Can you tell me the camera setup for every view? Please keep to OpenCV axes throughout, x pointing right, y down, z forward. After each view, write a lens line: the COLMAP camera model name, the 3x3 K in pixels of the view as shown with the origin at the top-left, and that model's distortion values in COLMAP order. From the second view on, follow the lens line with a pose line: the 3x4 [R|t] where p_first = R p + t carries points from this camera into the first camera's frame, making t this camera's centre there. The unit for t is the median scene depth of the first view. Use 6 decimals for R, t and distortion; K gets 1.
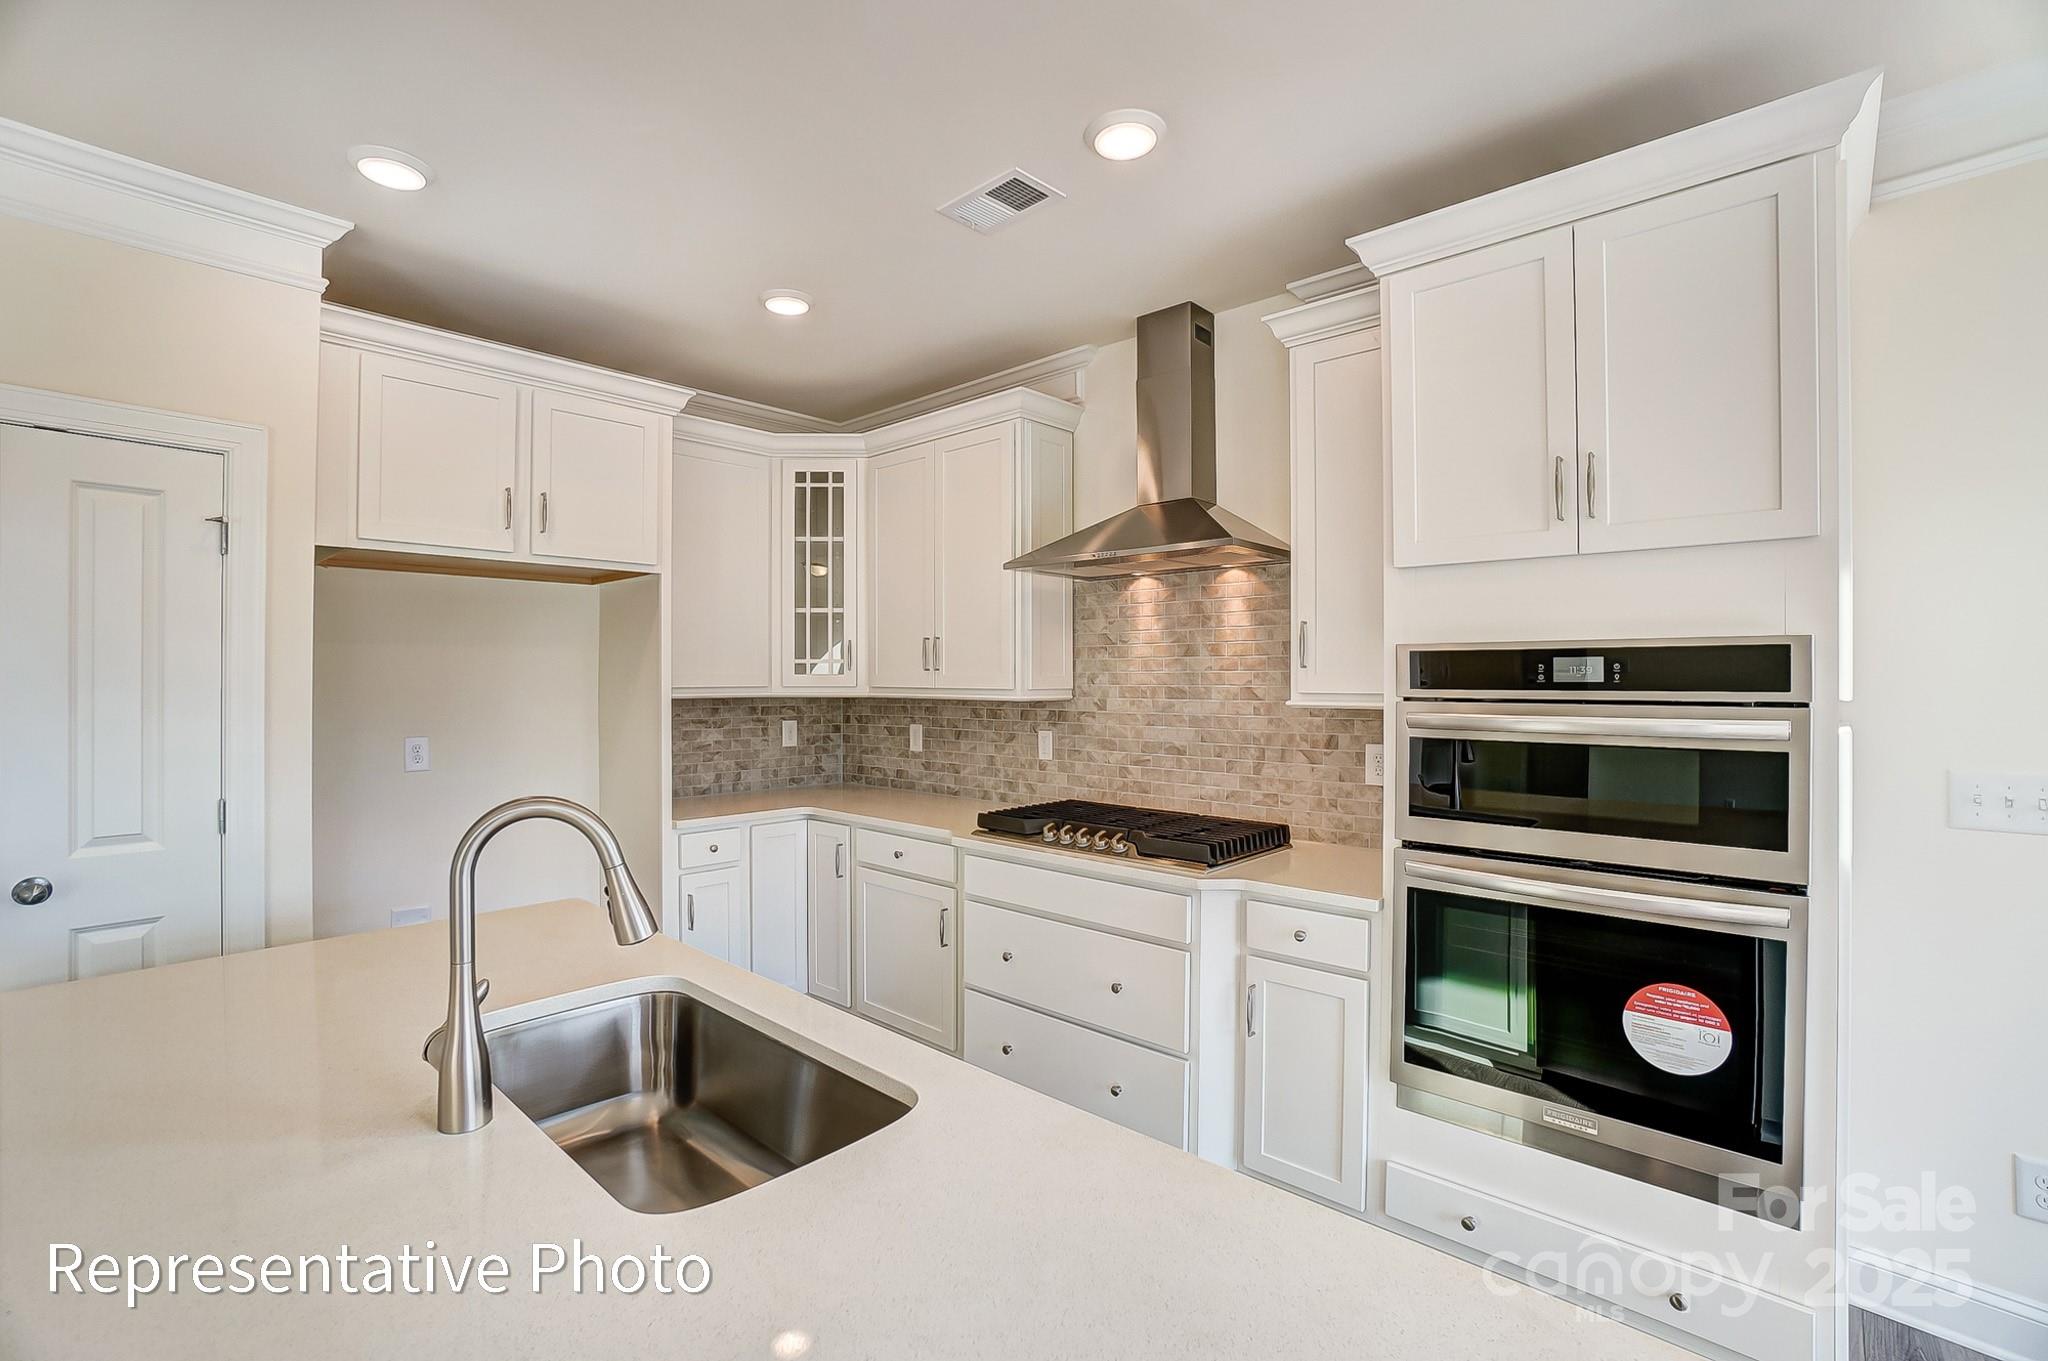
lens RADIAL K [[892.5, 0, 998.7], [0, 892.5, 677.0], [0, 0, 1]] dist [-0.075269, 0.031724]
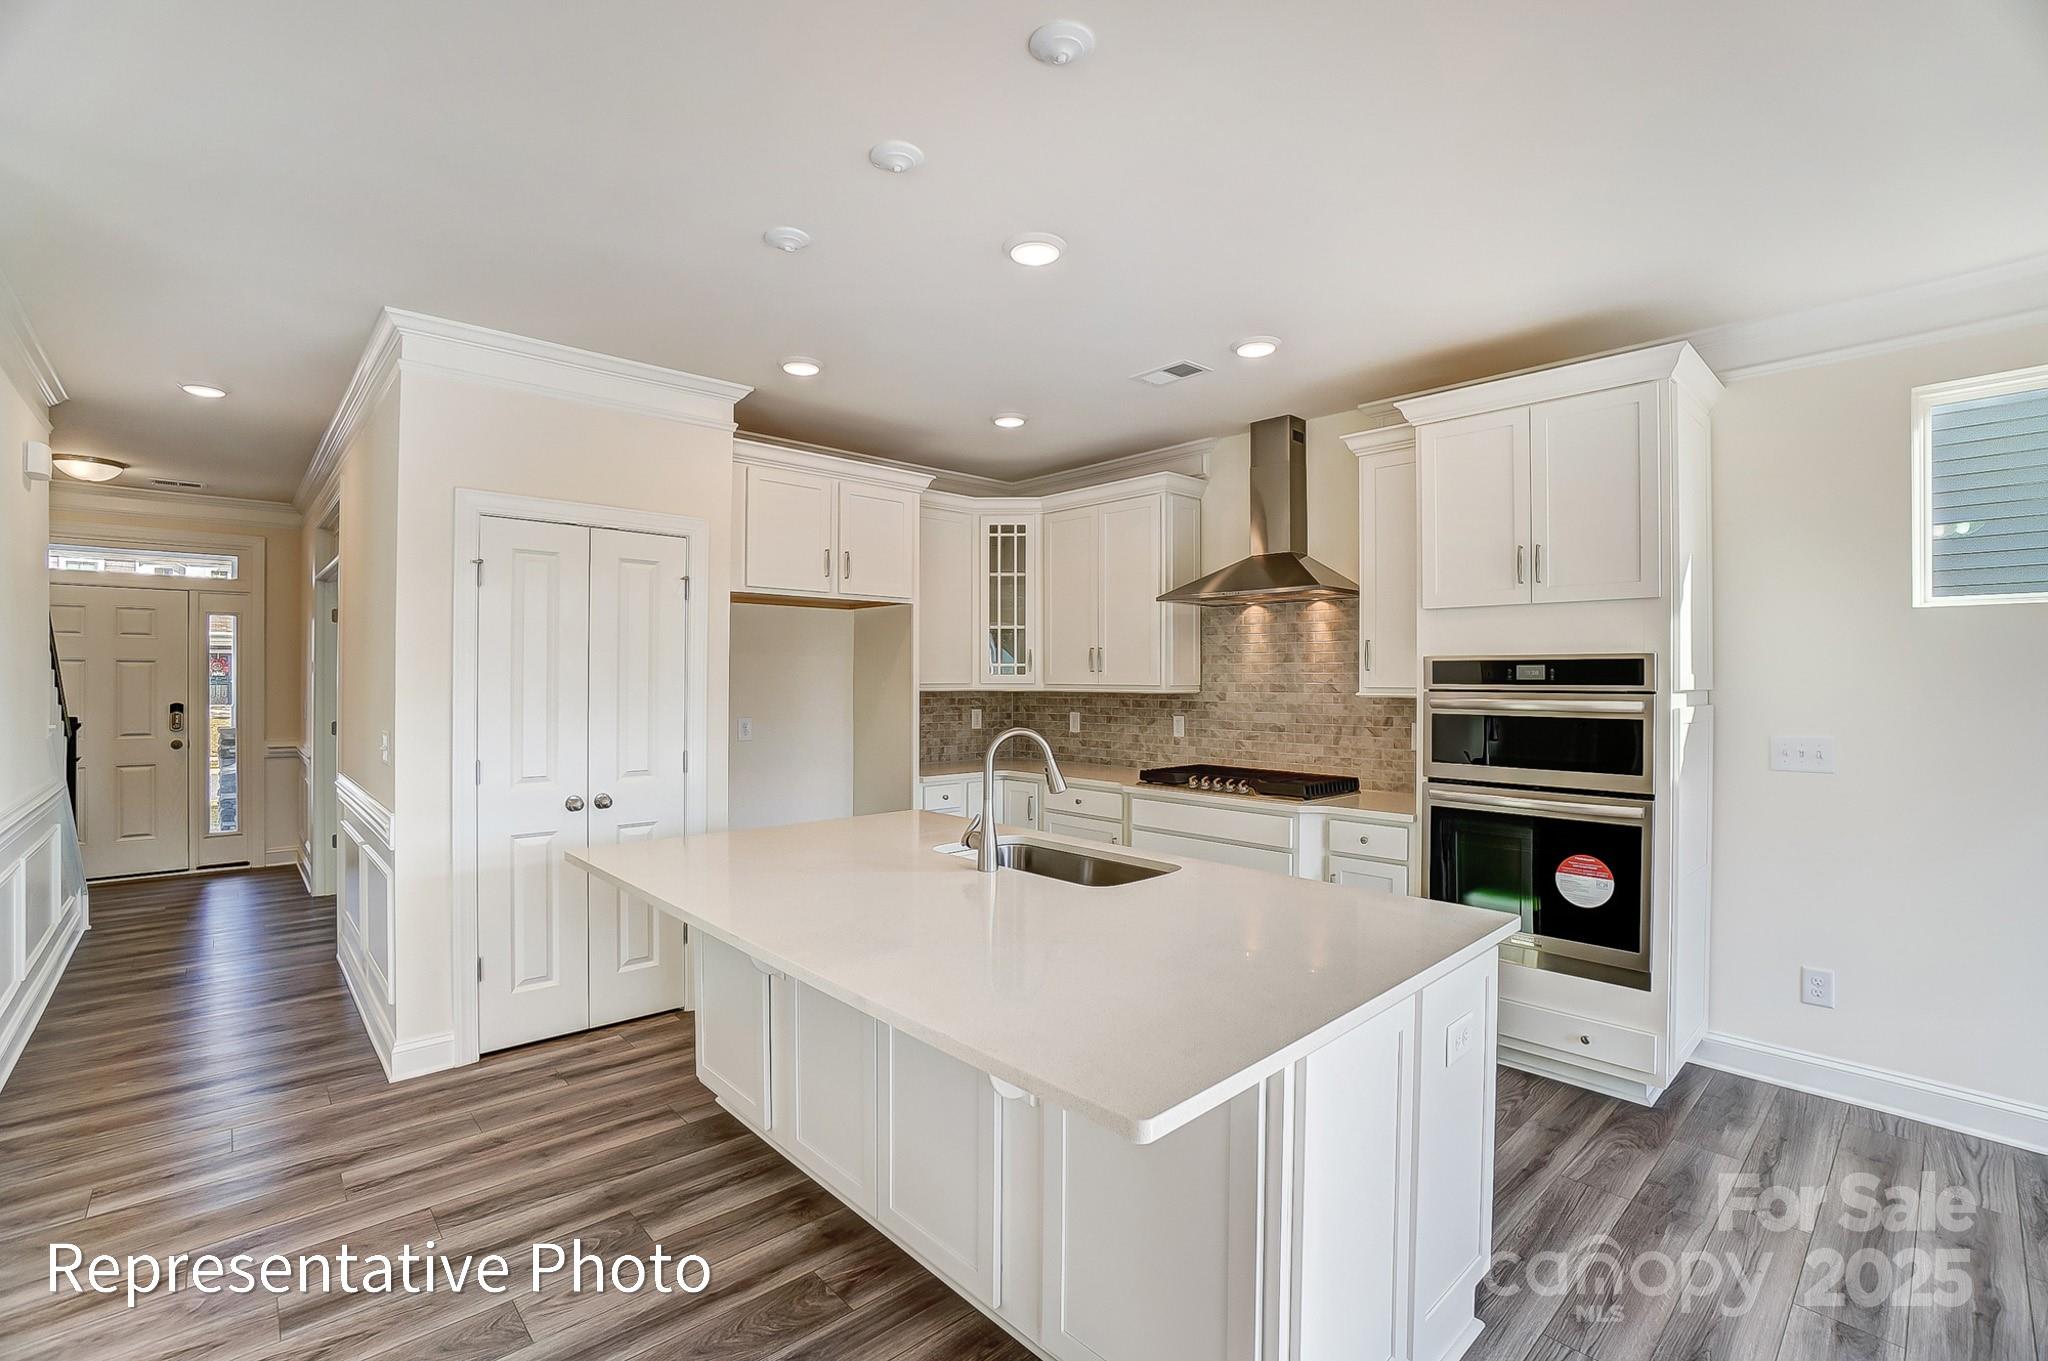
lens RADIAL K [[892.5, 0, 998.7], [0, 892.5, 677.0], [0, 0, 1]] dist [-0.075269, 0.031724]
pose [[0.996731, 0.002018, -0.080765, -0.131367], [-0.002046, 0.999998, -0.000264, 0.001763], [0.080764, 0.000428, 0.996733, -0.447383]]
